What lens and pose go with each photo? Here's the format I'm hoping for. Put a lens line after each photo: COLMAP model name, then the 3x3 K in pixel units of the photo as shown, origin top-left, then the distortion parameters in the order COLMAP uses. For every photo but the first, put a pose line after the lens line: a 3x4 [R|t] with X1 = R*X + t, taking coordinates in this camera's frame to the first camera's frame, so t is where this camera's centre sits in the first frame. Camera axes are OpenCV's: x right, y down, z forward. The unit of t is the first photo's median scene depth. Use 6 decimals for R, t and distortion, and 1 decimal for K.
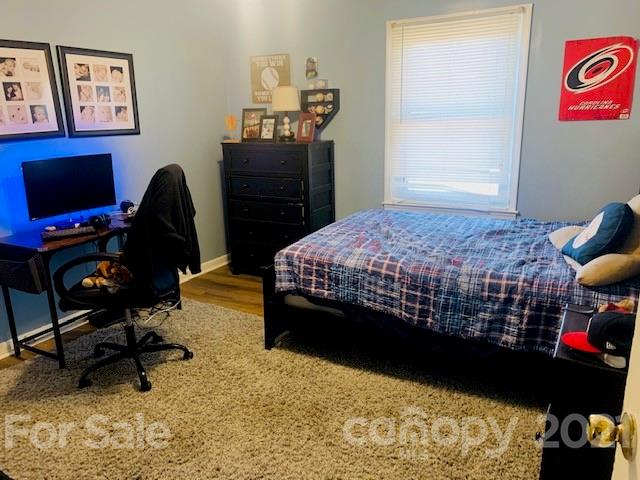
lens RADIAL K [[487.7, 0, 317.3], [0, 487.7, 235.5], [0, 0, 1]] dist [0.038145, -0.045762]
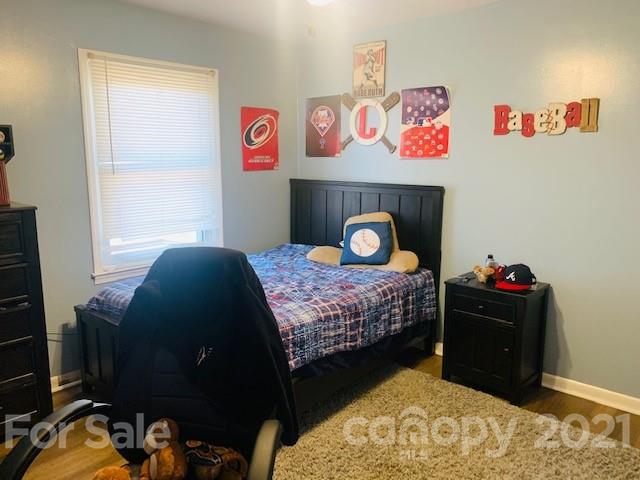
lens RADIAL K [[487.7, 0, 317.3], [0, 487.7, 235.5], [0, 0, 1]] dist [0.038145, -0.045762]
pose [[0.209582, -0.131315, 0.968933, -0.797244], [0.234275, 0.968821, 0.080626, -0.164848], [-0.949311, 0.210099, 0.233812, 0.712396]]
